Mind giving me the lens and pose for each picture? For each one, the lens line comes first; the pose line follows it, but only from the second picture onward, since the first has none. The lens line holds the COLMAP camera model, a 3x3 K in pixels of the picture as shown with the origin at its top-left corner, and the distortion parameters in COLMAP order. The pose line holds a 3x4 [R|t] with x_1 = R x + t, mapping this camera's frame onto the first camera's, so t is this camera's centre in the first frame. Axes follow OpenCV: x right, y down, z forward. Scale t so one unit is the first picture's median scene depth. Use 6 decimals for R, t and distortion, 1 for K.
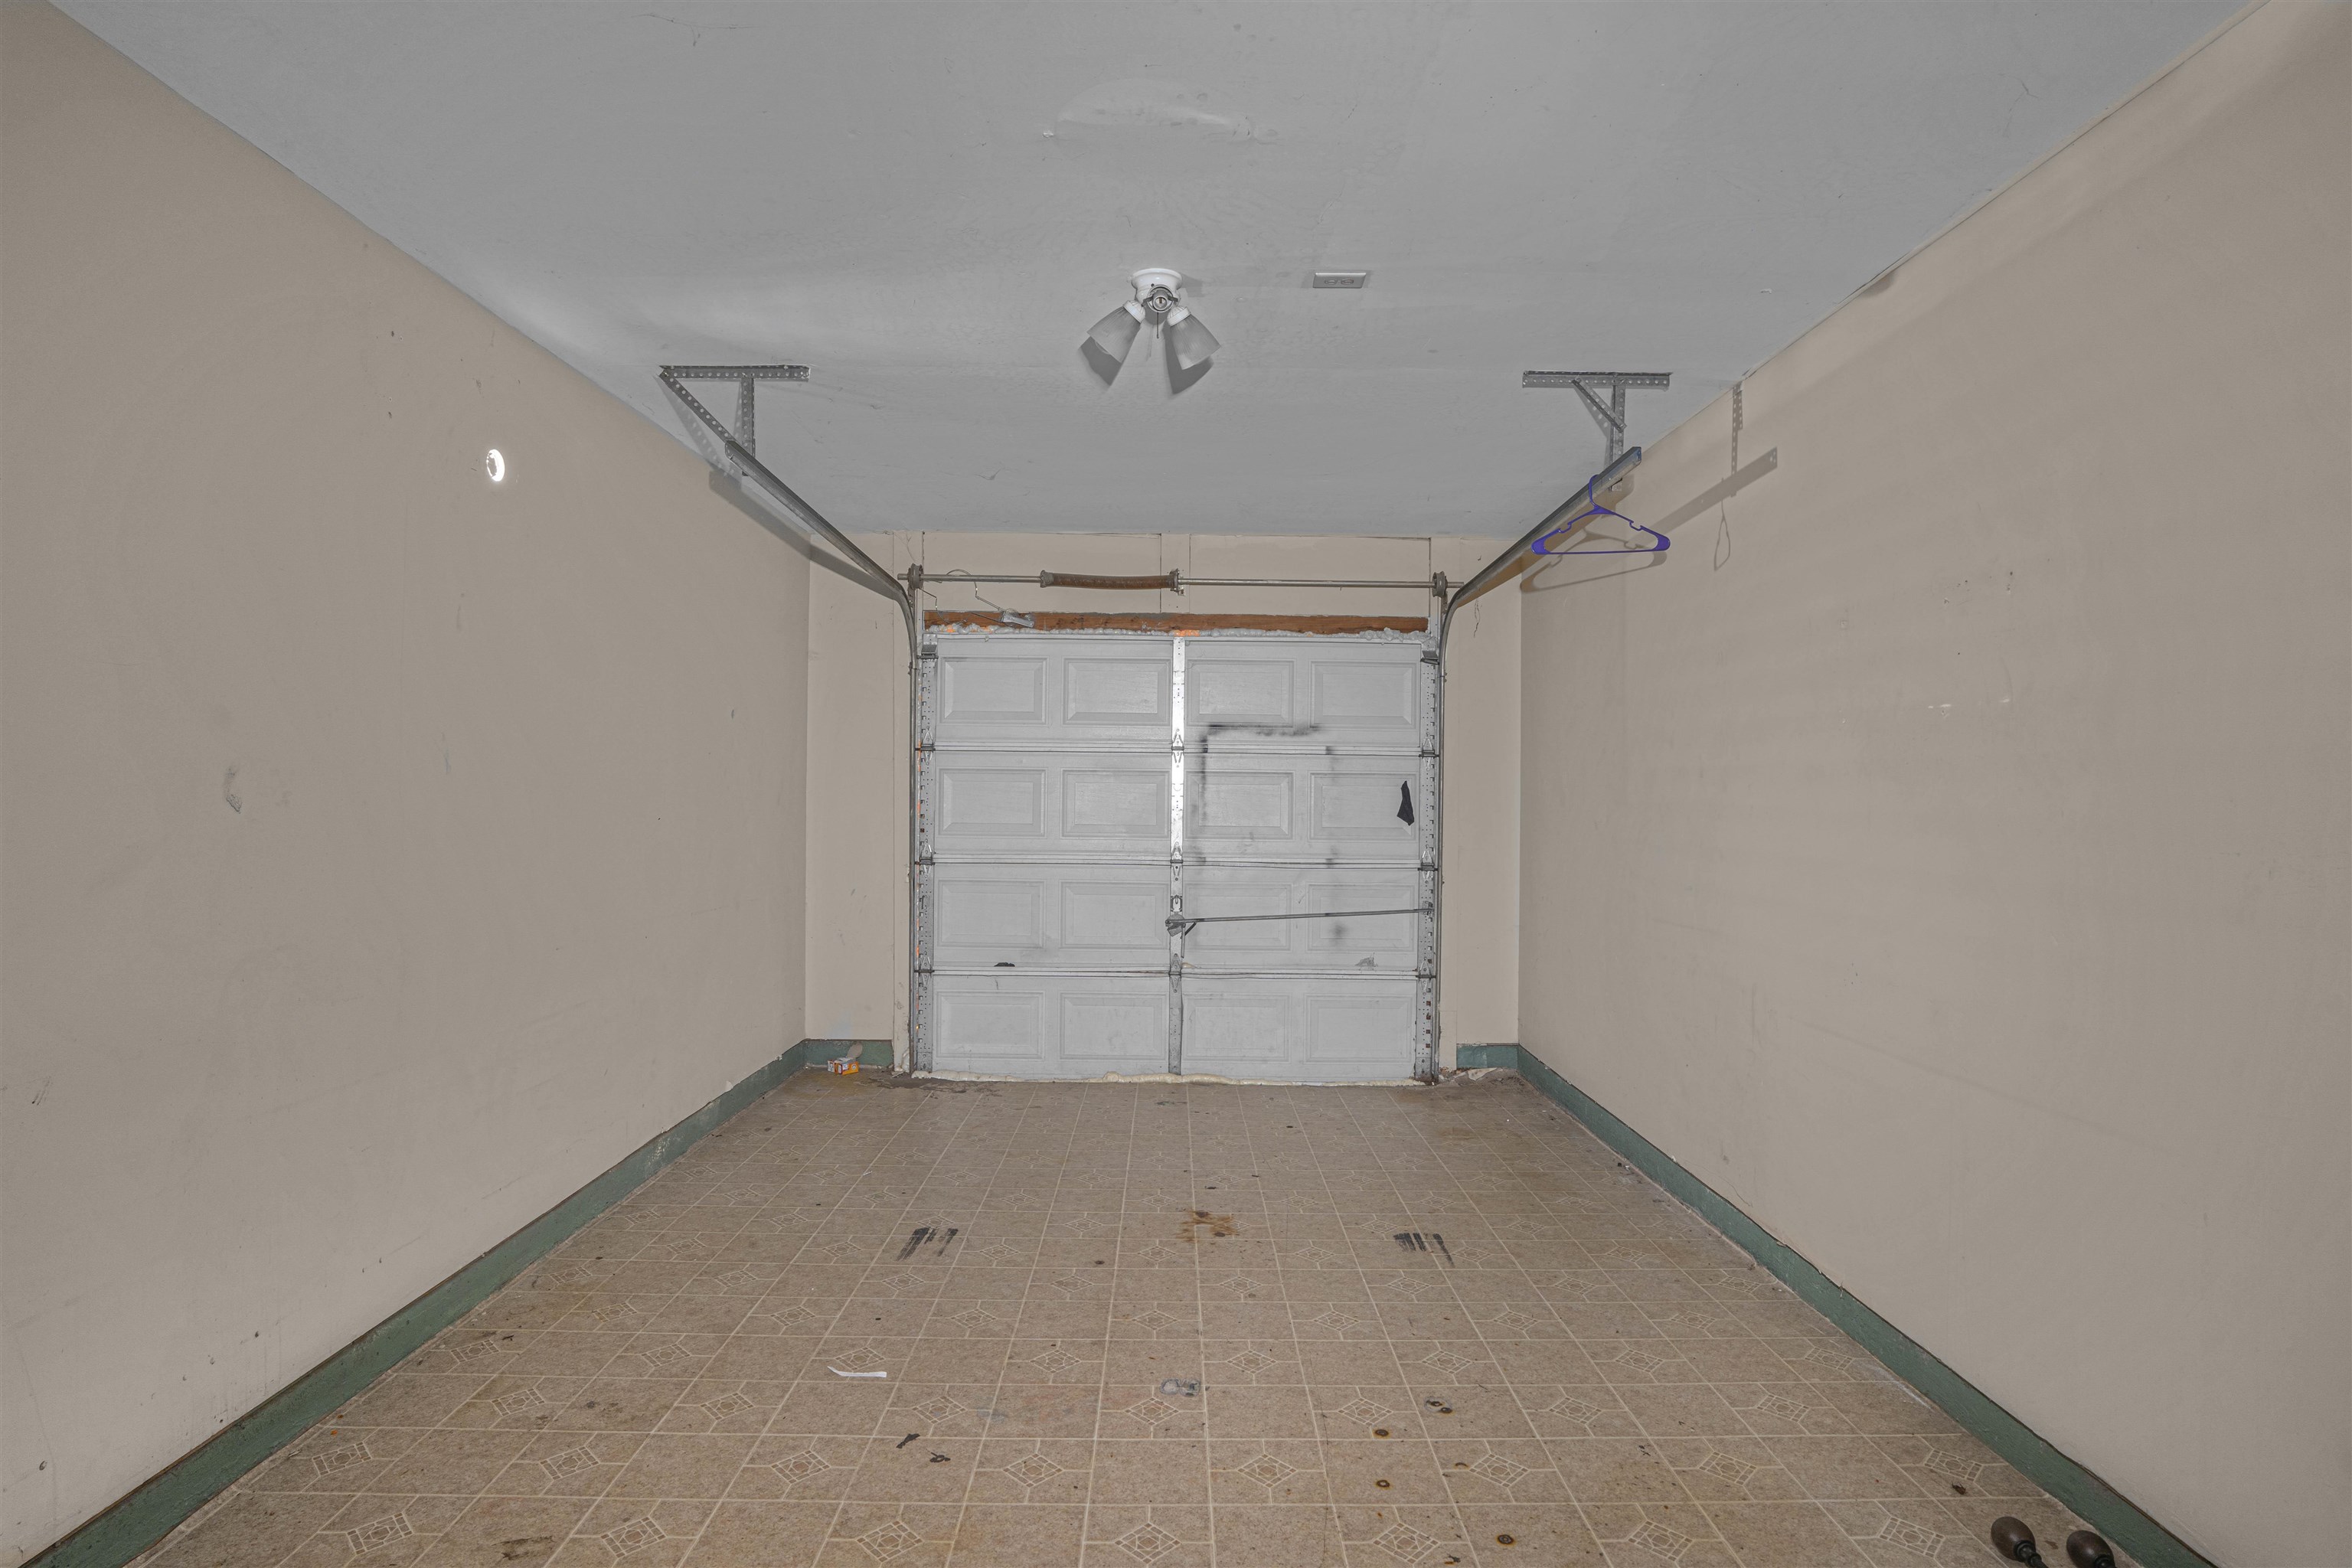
lens RADIAL K [[1208.6, 0, 1176.0], [0, 1208.6, 784.0], [0, 0, 1]] dist [-0.064102, 0.029577]
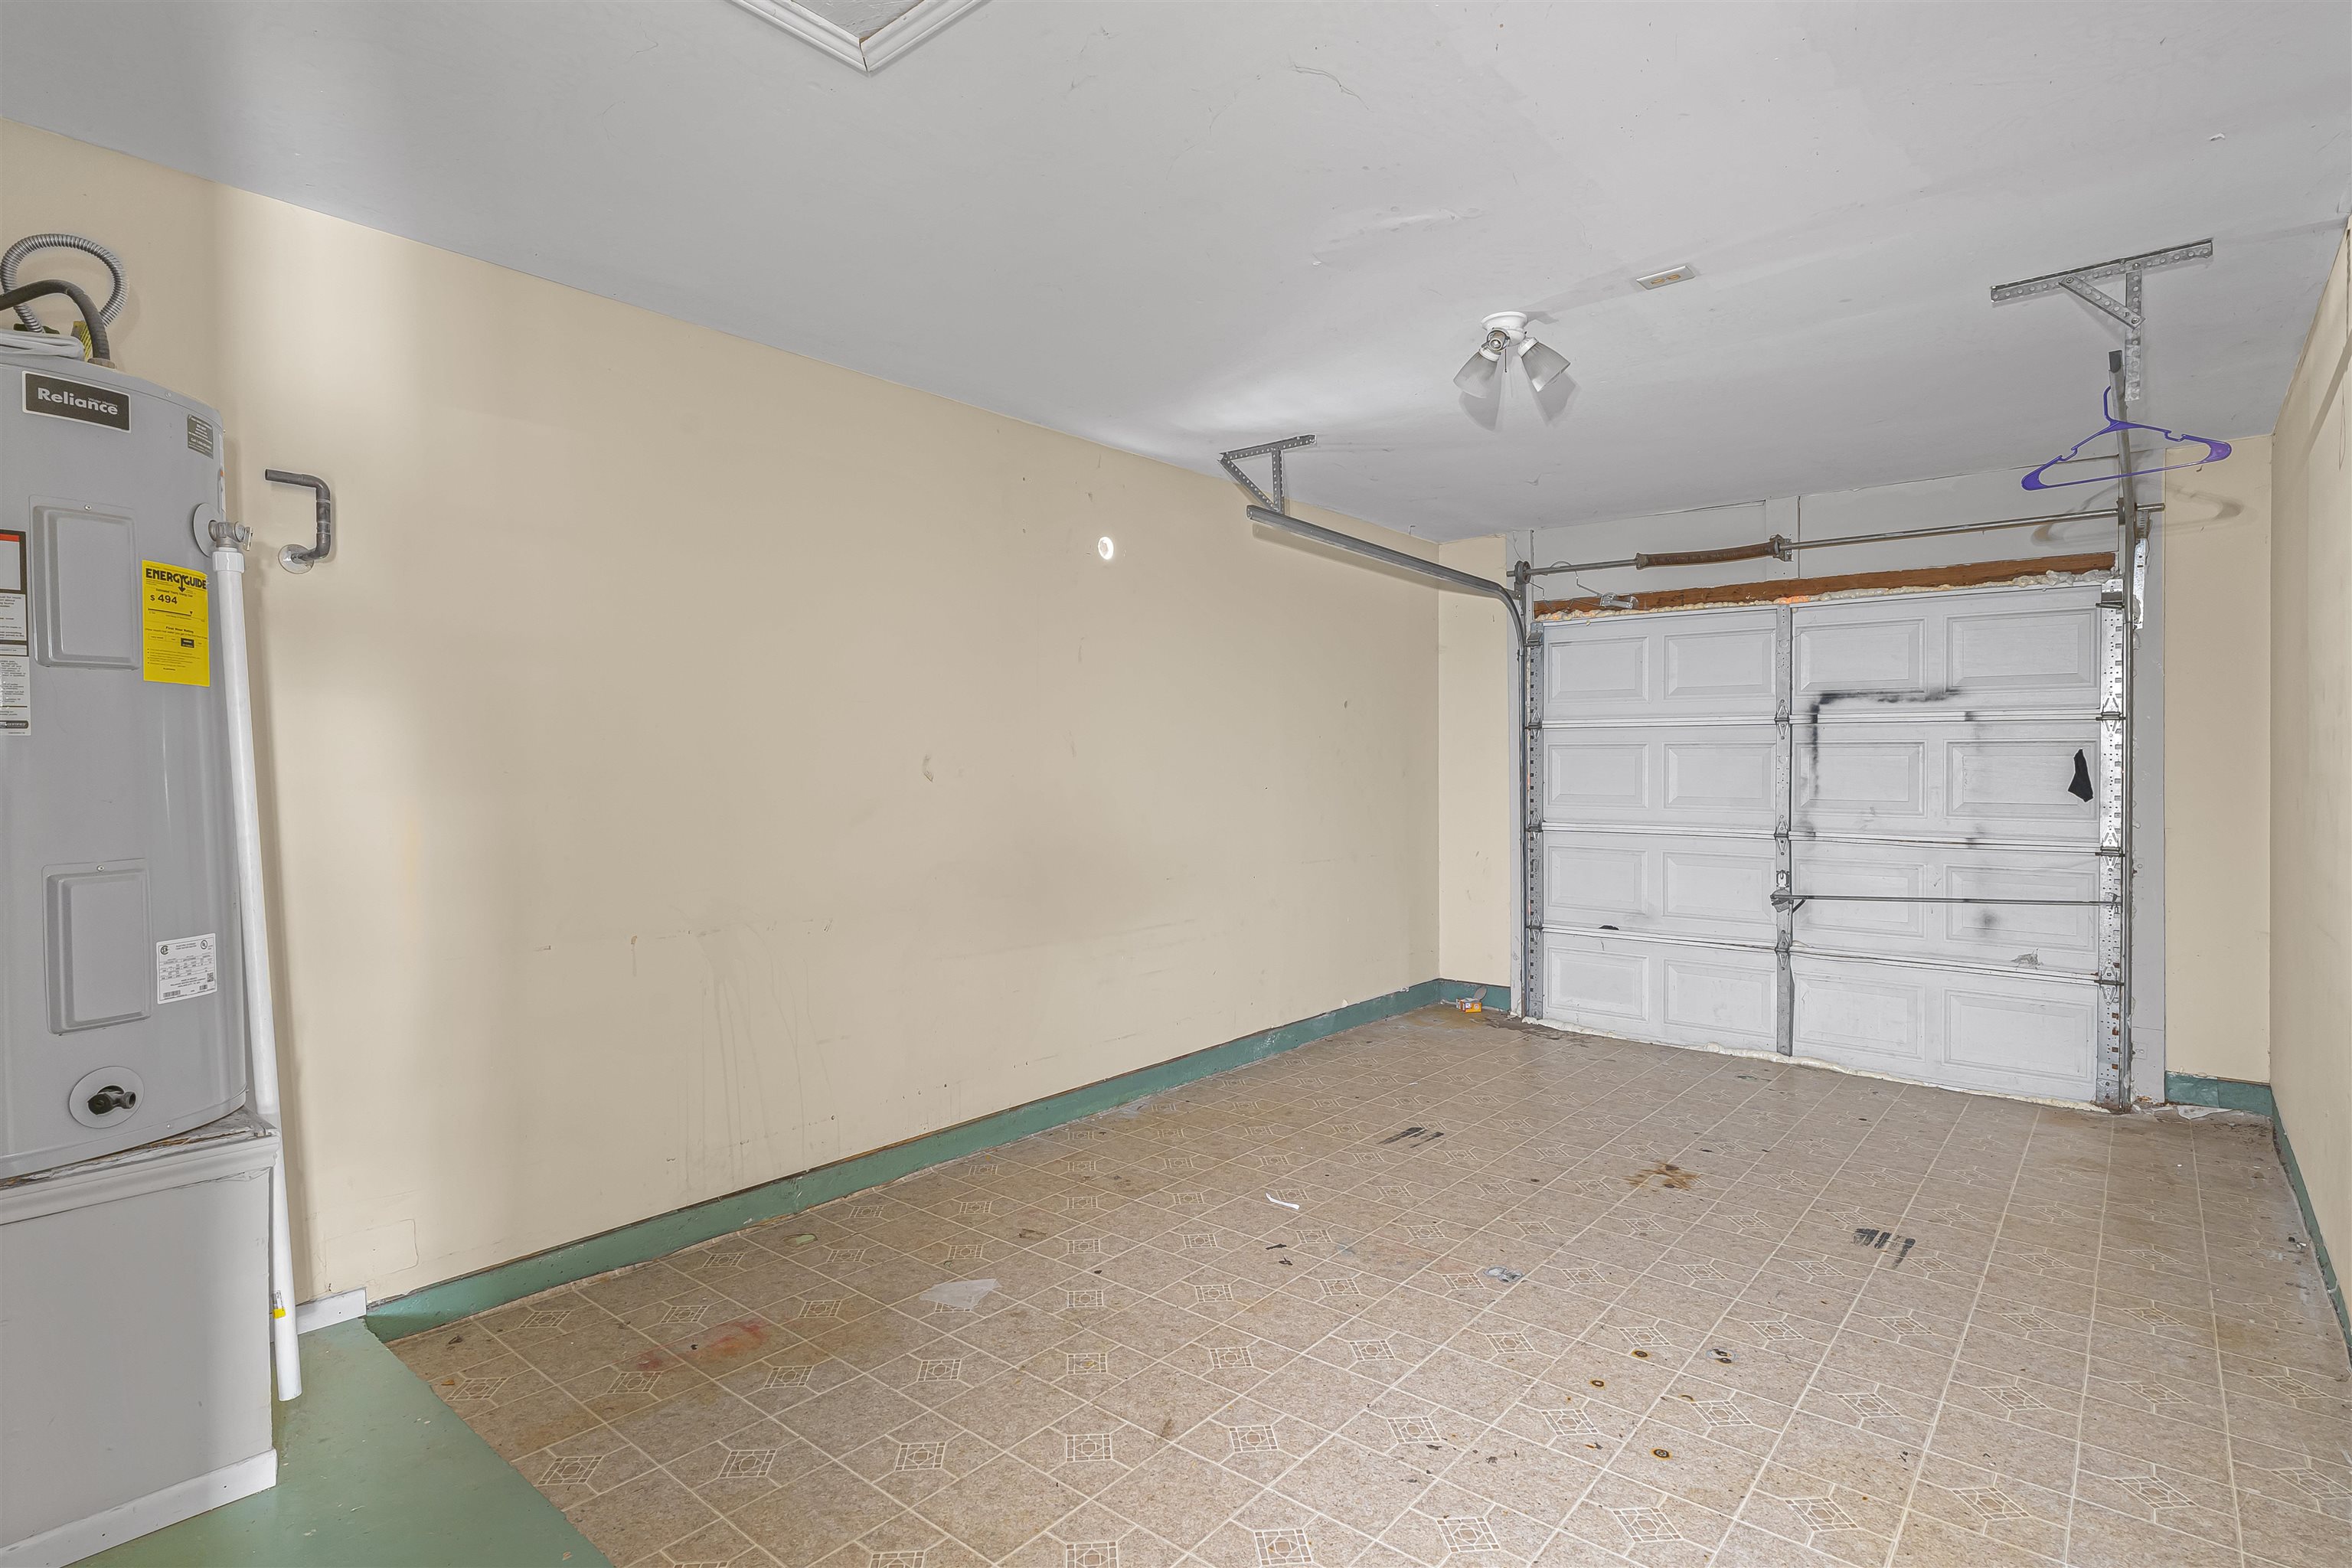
lens RADIAL K [[1183.4, 0, 1187.0], [0, 1183.4, 783.7], [0, 0, 1]] dist [-0.000775, 0.000674]
pose [[0.766319, 0.002894, -0.642454, 0.245302], [0.010915, 0.999787, 0.017523, 0.000151], [0.642368, -0.020440, 0.766124, -0.039020]]
